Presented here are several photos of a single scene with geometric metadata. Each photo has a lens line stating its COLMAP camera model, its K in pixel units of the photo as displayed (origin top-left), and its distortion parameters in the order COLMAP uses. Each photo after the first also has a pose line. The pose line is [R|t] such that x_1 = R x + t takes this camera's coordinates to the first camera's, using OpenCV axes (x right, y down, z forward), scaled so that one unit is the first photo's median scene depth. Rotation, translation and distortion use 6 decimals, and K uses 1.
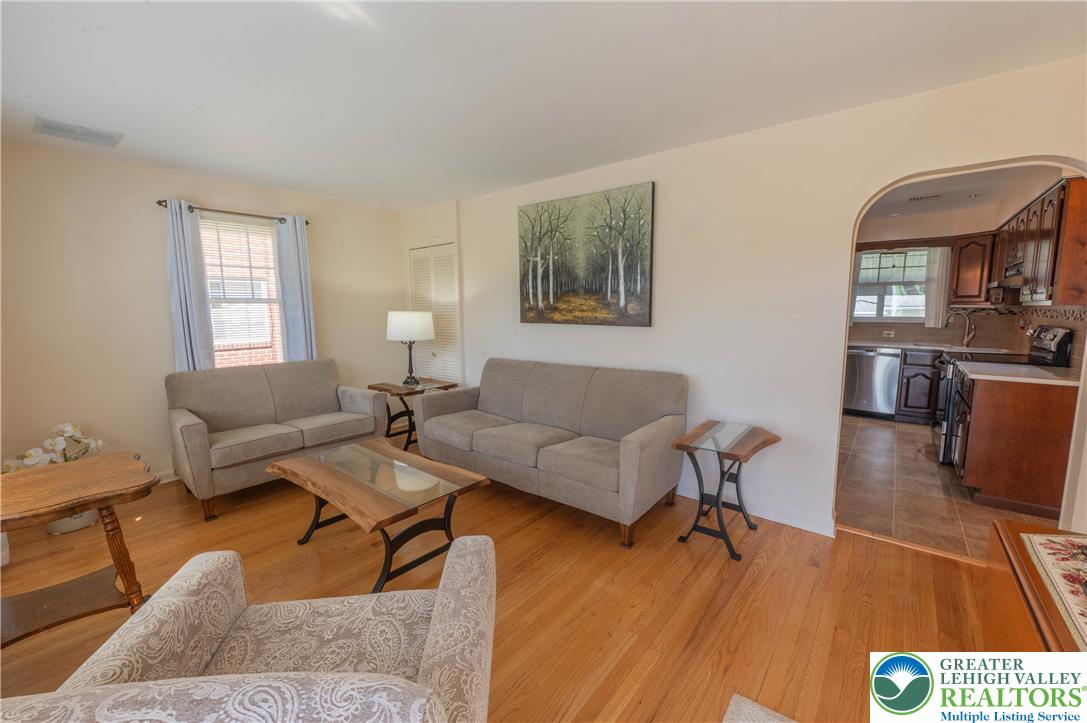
lens RADIAL K [[432.1, 0, 542.7], [0, 432.1, 359.4], [0, 0, 1]] dist [-0.011775, -0.000311]
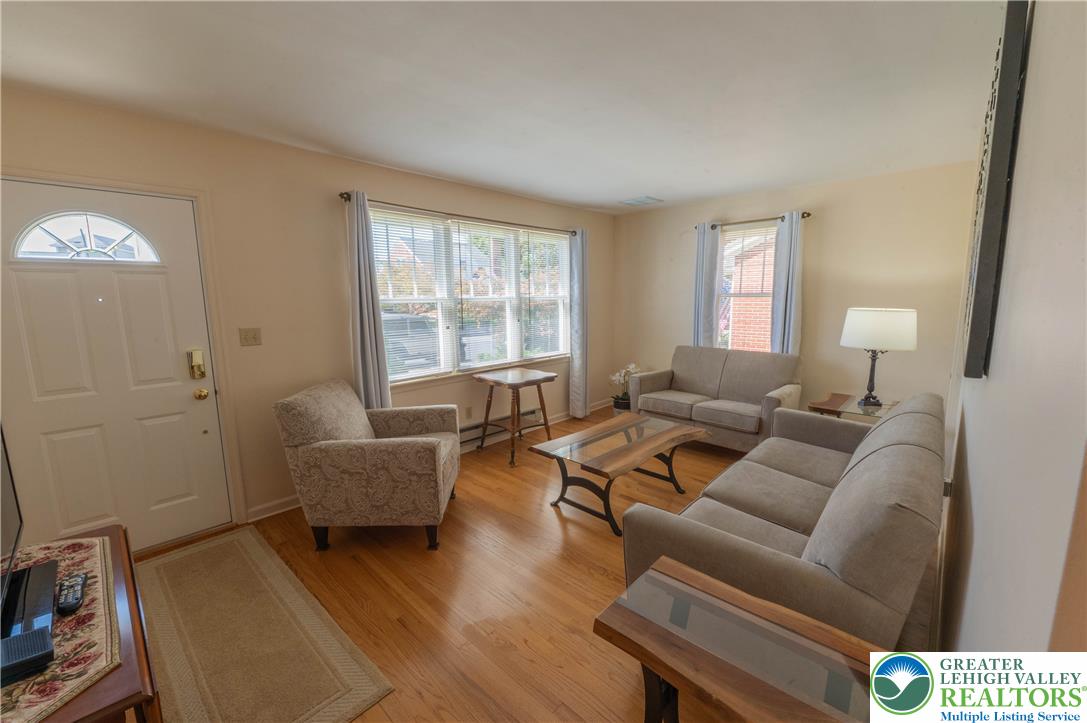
lens RADIAL K [[432.1, 0, 542.7], [0, 432.1, 359.4], [0, 0, 1]] dist [-0.011775, -0.000311]
pose [[-0.072509, 0.150520, -0.985944, 0.525330], [-0.112404, 0.981015, 0.158034, -0.086060], [0.991014, 0.122282, -0.054213, 0.518544]]
